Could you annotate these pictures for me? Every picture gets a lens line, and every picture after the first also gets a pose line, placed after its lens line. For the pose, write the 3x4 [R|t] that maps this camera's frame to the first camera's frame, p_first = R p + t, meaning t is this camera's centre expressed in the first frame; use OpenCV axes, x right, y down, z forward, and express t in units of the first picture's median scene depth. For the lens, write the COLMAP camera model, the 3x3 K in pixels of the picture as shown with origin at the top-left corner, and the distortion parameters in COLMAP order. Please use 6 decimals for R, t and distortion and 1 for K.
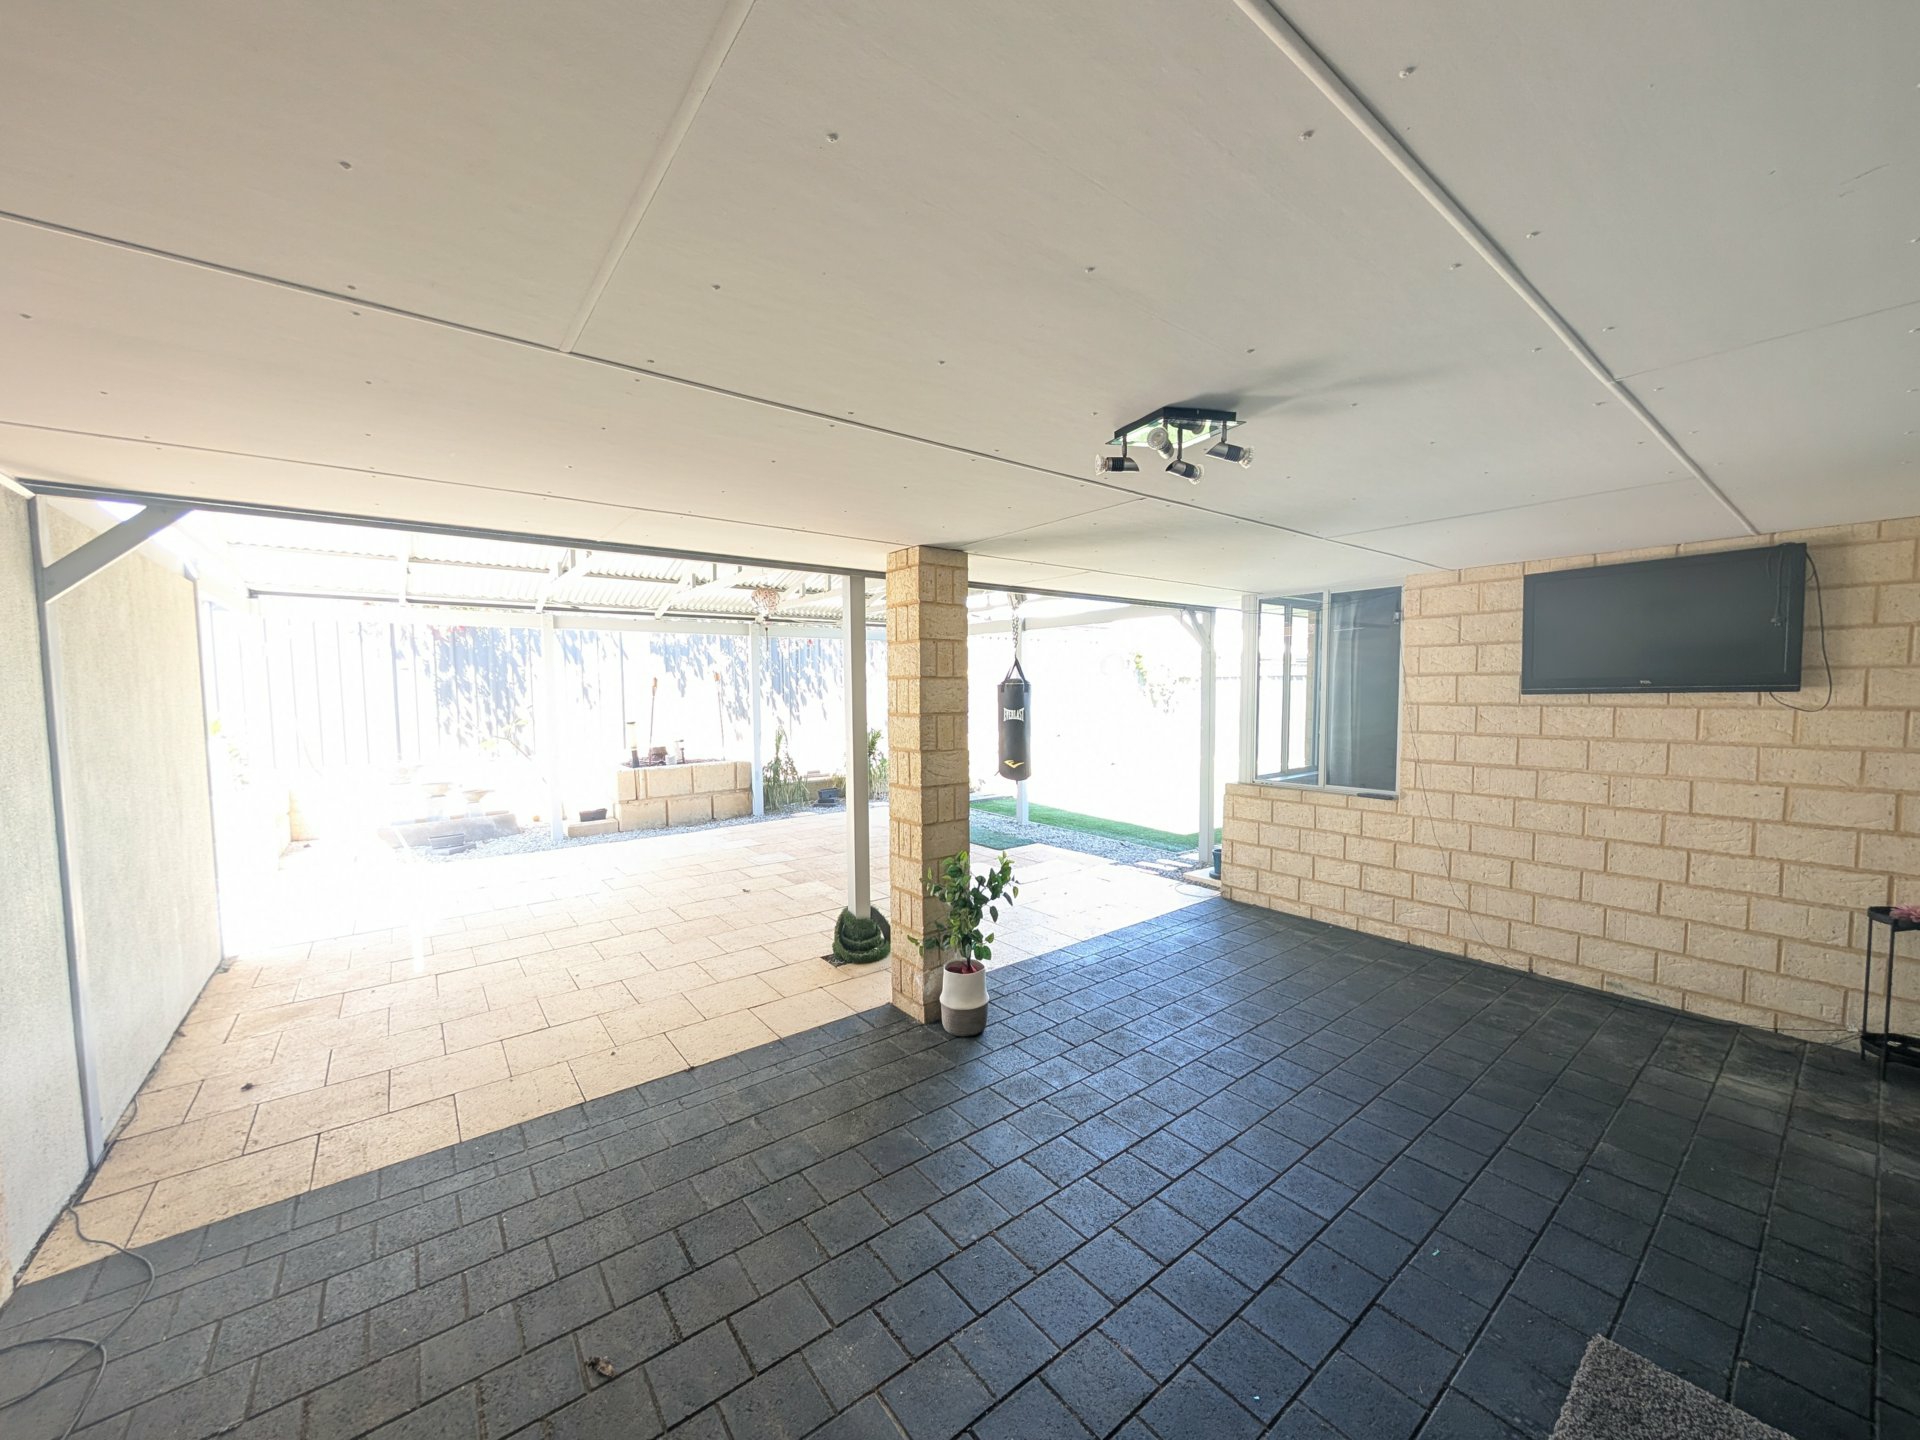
lens RADIAL K [[725.8, 0, 966.3], [0, 725.8, 733.7], [0, 0, 1]] dist [-0.000880, 0.000061]
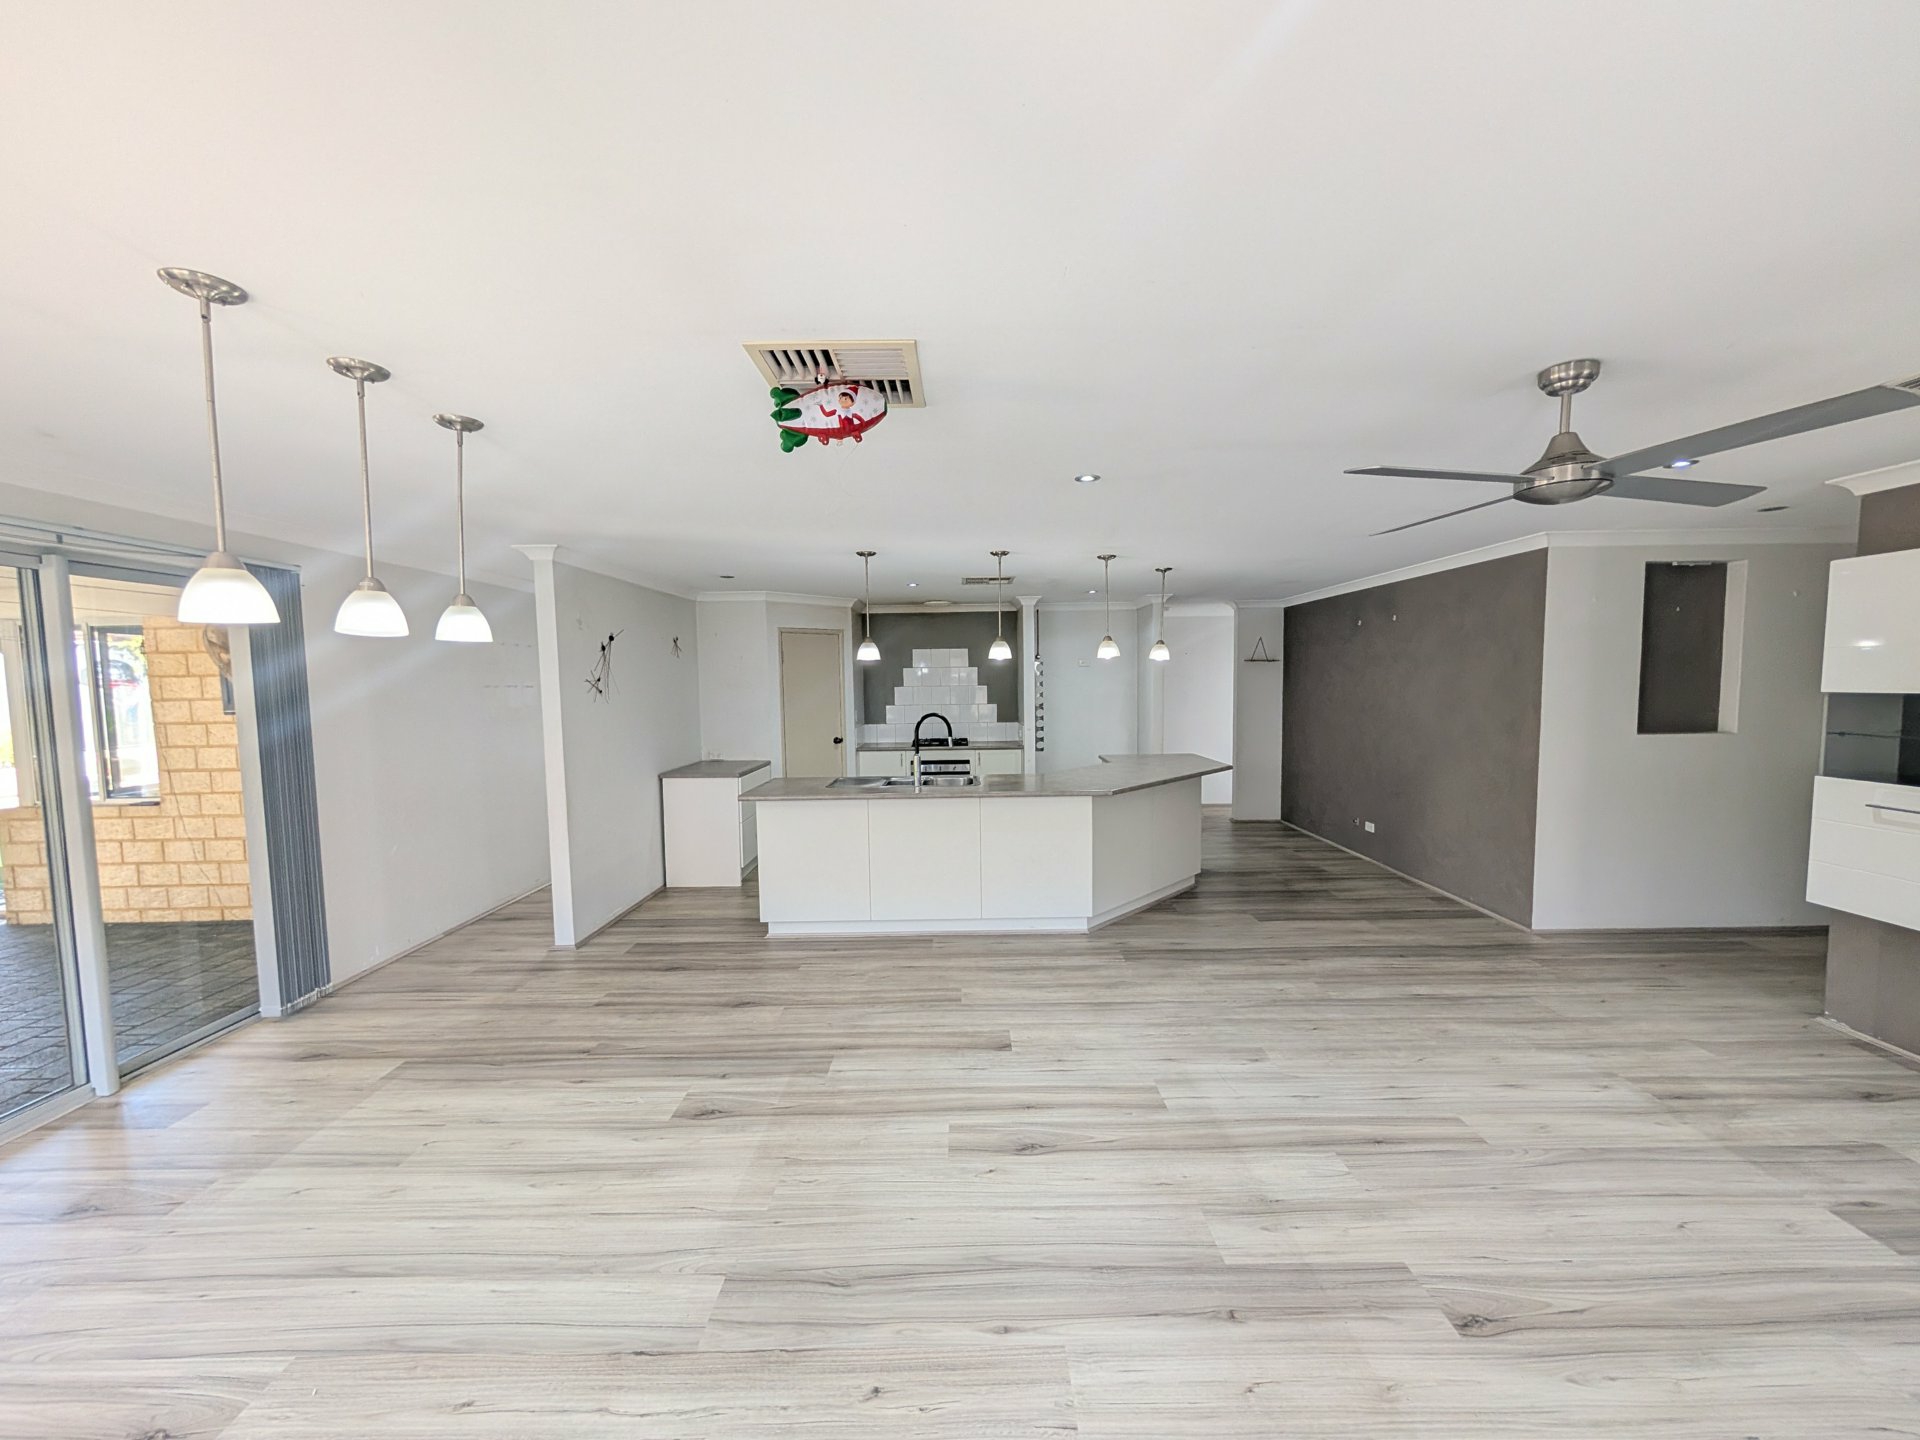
lens RADIAL K [[725.8, 0, 966.3], [0, 725.8, 733.7], [0, 0, 1]] dist [-0.000880, 0.000061]
pose [[0.612774, -0.058433, 0.788095, 0.464533], [0.058798, 0.997870, 0.028270, 0.018831], [-0.788068, 0.029015, 0.614904, -0.760512]]
